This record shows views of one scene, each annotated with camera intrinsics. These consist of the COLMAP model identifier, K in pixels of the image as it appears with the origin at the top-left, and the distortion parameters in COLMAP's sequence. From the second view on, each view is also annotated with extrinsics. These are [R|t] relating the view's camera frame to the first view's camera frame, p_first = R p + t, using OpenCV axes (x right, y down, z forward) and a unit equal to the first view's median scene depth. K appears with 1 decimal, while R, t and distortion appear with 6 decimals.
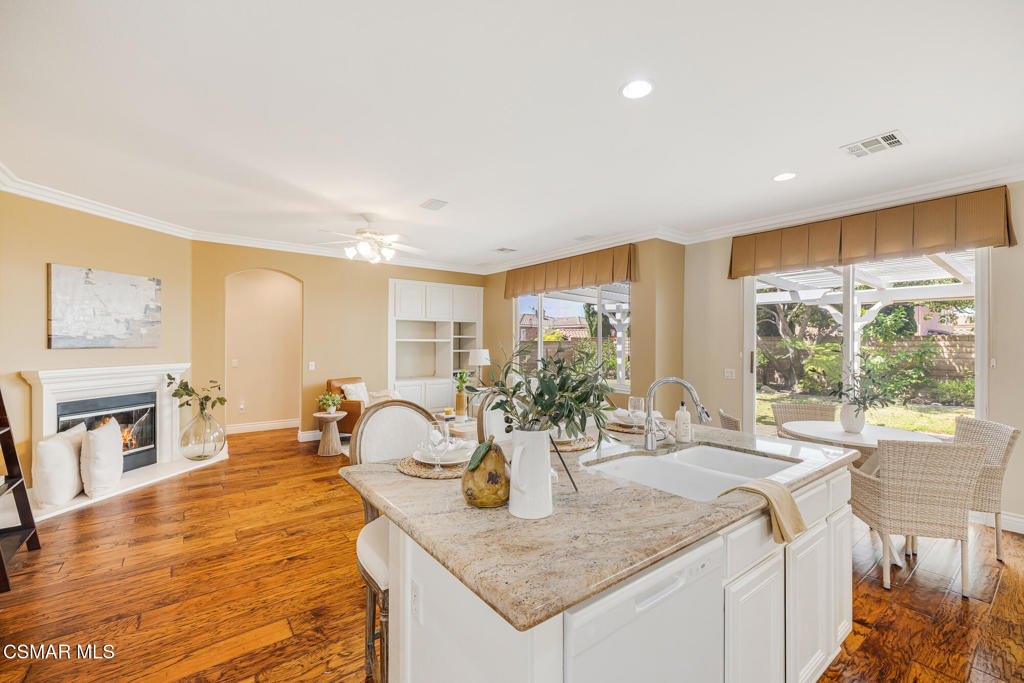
lens RADIAL K [[430.0, 0, 510.0], [0, 430.0, 339.3], [0, 0, 1]] dist [0.001183, 0.000841]
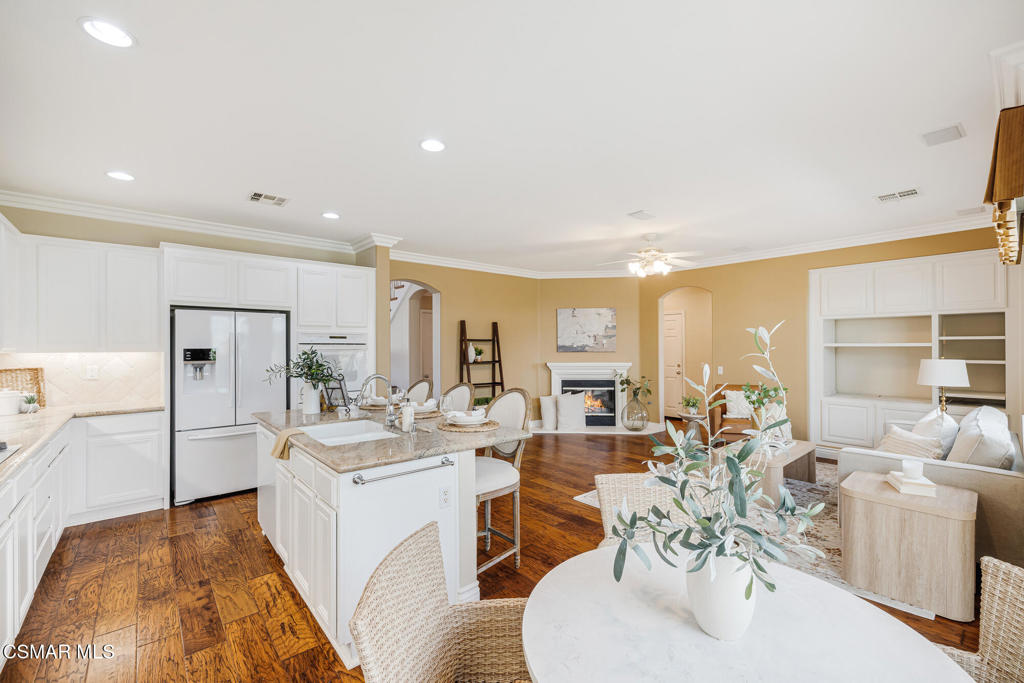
lens RADIAL K [[430.0, 0, 512.9], [0, 430.0, 345.3], [0, 0, 1]] dist [0.001183, 0.000841]
pose [[0.065968, -0.007839, -0.997791, 0.793056], [0.011096, 0.999913, -0.007122, 0.002508], [0.997760, -0.010602, 0.066049, 0.591555]]
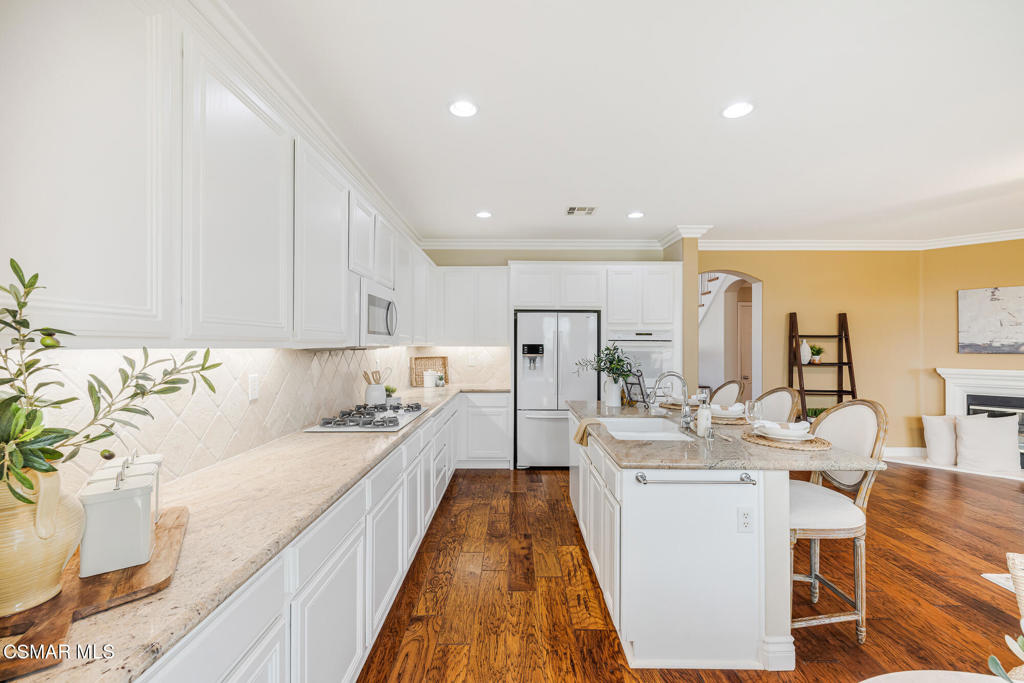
lens RADIAL K [[430.0, 0, 513.5], [0, 430.0, 344.1], [0, 0, 1]] dist [0.001183, 0.000841]
pose [[-0.599427, -0.006761, -0.800401, 0.766139], [-0.000231, 0.999966, -0.008274, 0.004483], [0.800430, -0.004775, -0.599408, 0.614920]]
